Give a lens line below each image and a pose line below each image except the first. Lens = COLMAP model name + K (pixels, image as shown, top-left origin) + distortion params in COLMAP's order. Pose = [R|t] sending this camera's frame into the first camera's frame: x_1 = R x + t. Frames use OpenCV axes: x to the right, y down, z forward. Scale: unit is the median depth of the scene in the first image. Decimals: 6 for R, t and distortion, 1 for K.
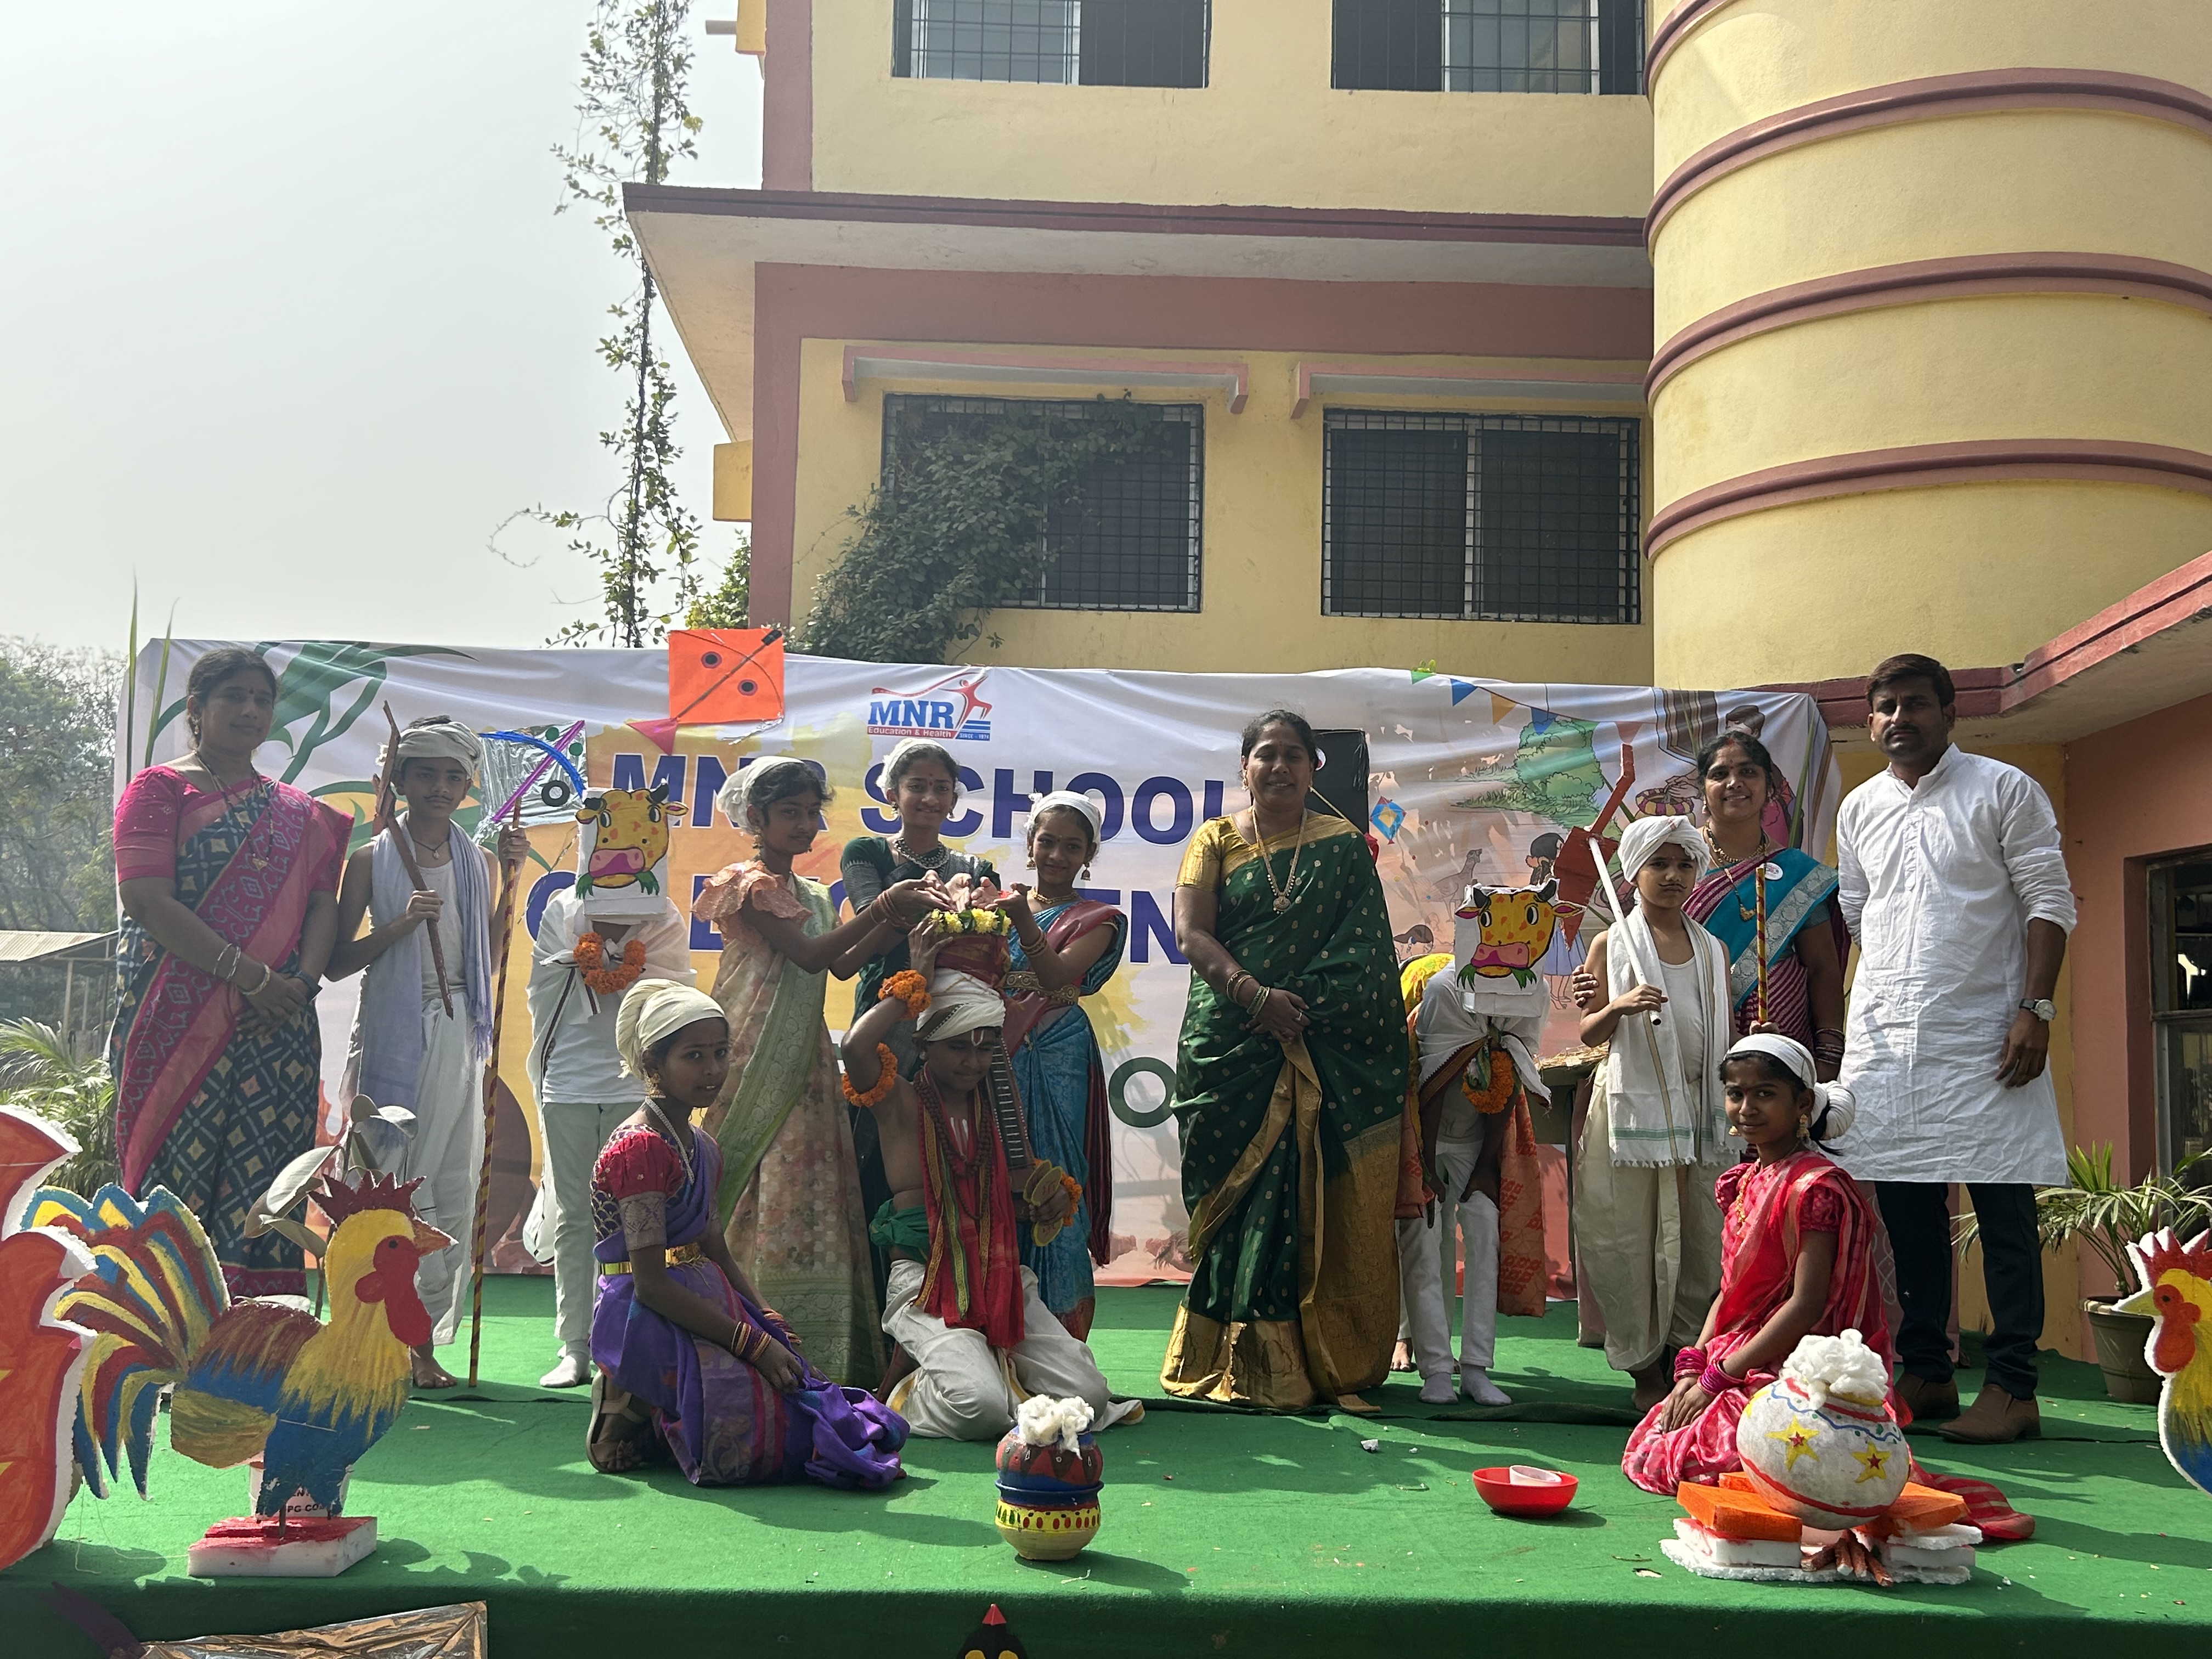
lens RADIAL K [[2184.4, 0, 1132.4], [0, 2184.4, 823.1], [0, 0, 1]] dist [0.206414, -0.568538]
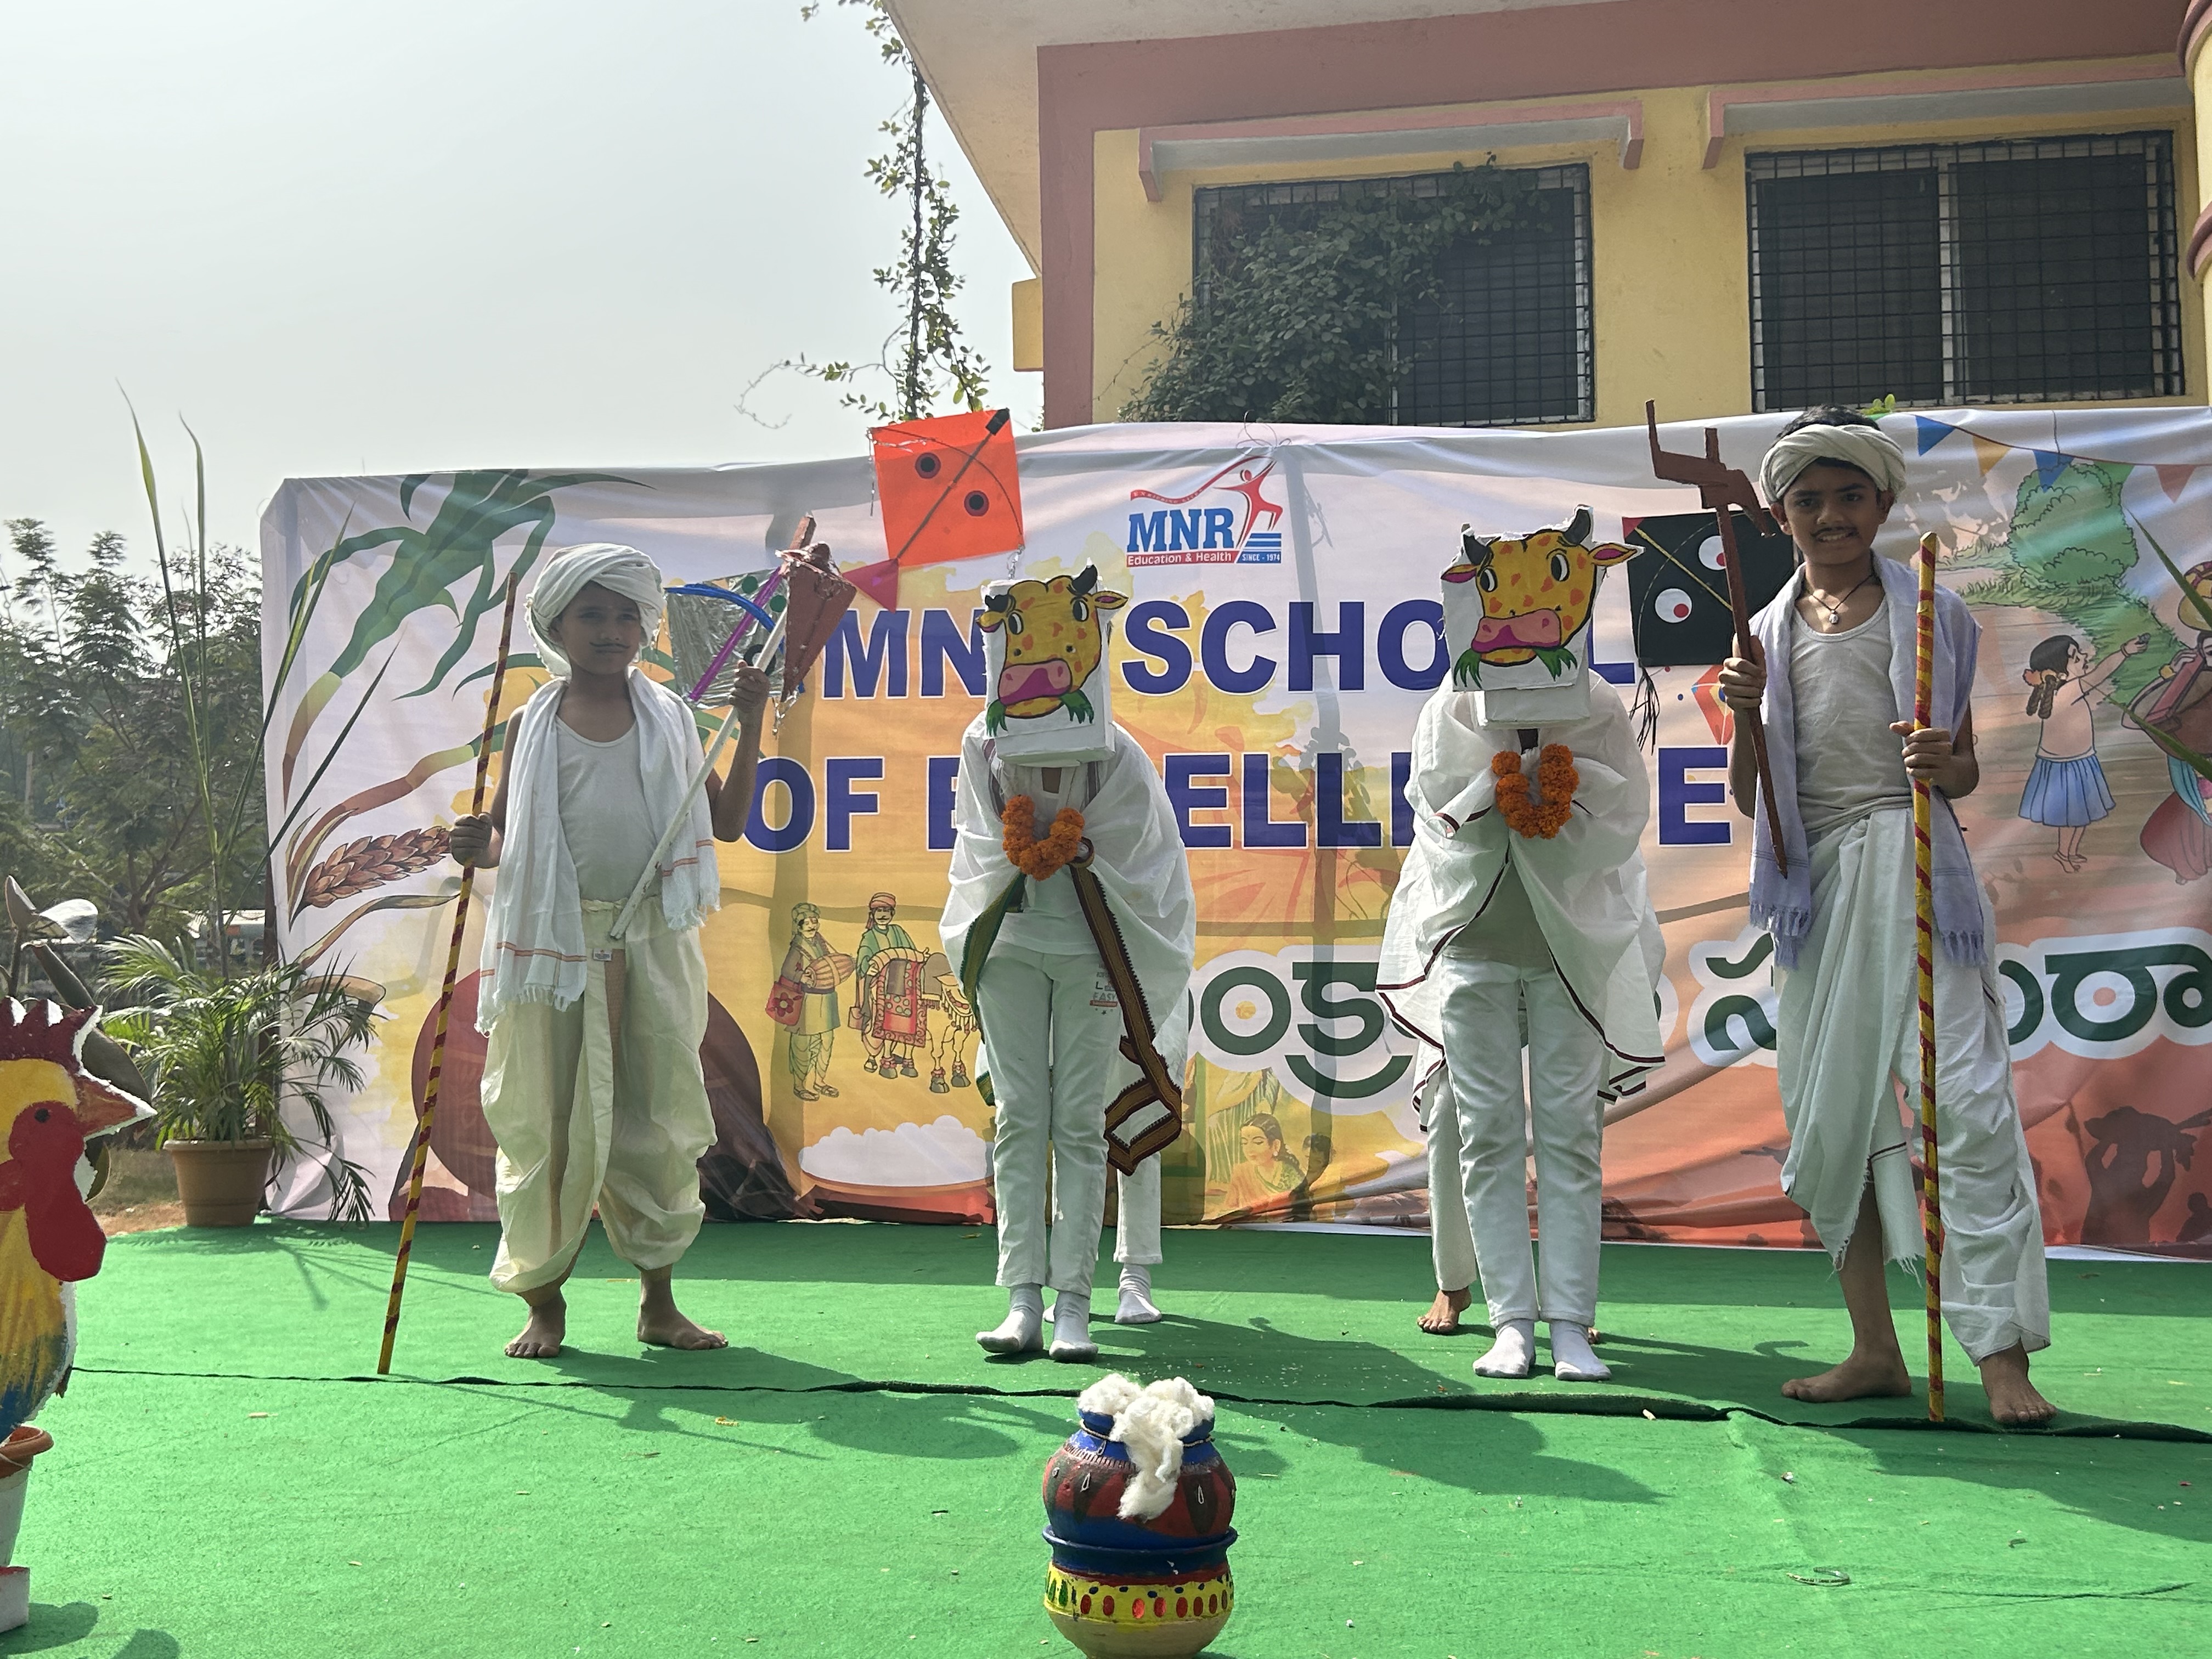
lens RADIAL K [[2344.4, 0, 1103.9], [0, 2344.4, 800.6], [0, 0, 1]] dist [0.110737, -0.256071]
pose [[0.978724, -0.041800, -0.200878, 0.023433], [0.043161, 0.999065, 0.002395, 0.032727], [0.200590, -0.011014, 0.979613, 0.121729]]
